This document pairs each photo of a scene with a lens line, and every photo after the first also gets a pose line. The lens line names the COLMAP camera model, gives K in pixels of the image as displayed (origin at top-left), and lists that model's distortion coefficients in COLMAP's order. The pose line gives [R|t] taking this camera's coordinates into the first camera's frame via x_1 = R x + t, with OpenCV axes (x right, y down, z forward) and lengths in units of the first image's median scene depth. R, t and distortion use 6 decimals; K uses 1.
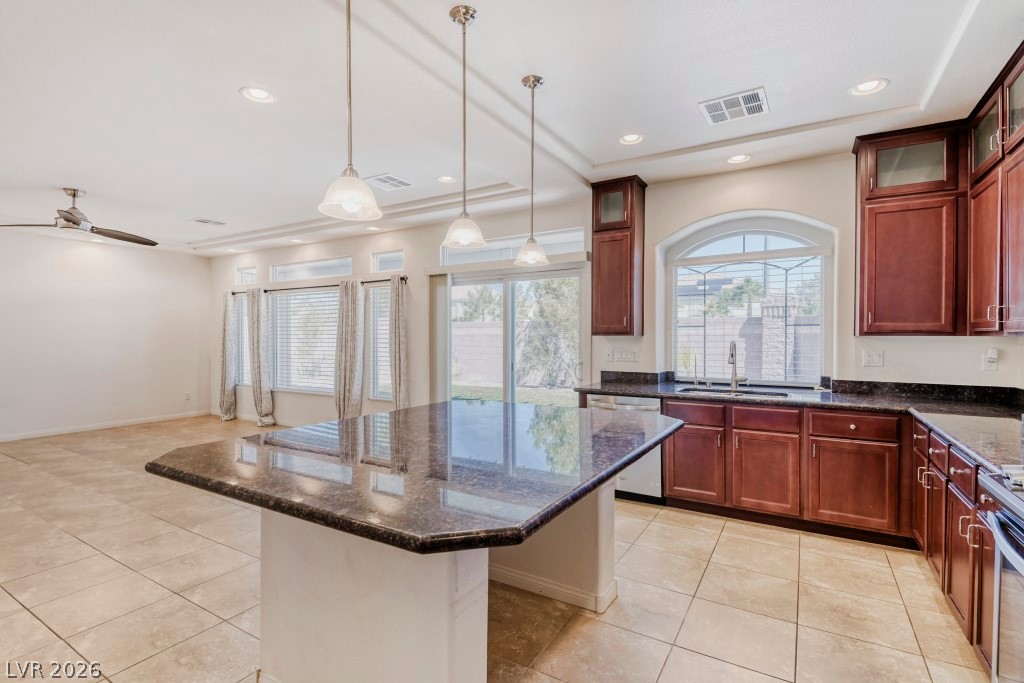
lens RADIAL K [[490.6, 0, 501.5], [0, 490.6, 344.4], [0, 0, 1]] dist [-0.001206, -0.000258]
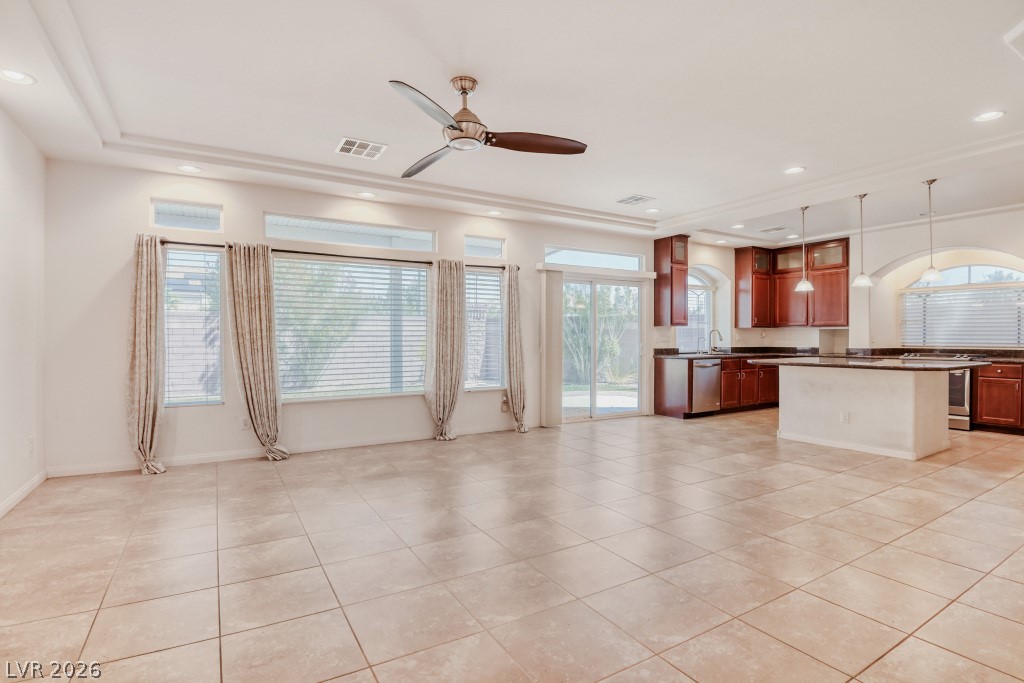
lens RADIAL K [[530.0, 0, 480.0], [0, 530.0, 346.2], [0, 0, 1]] dist [0.000236, -0.025990]
pose [[0.457748, -0.011580, 0.889007, -1.279967], [0.015681, 0.999865, 0.004950, 0.023628], [-0.888944, 0.011675, 0.457867, 0.576952]]
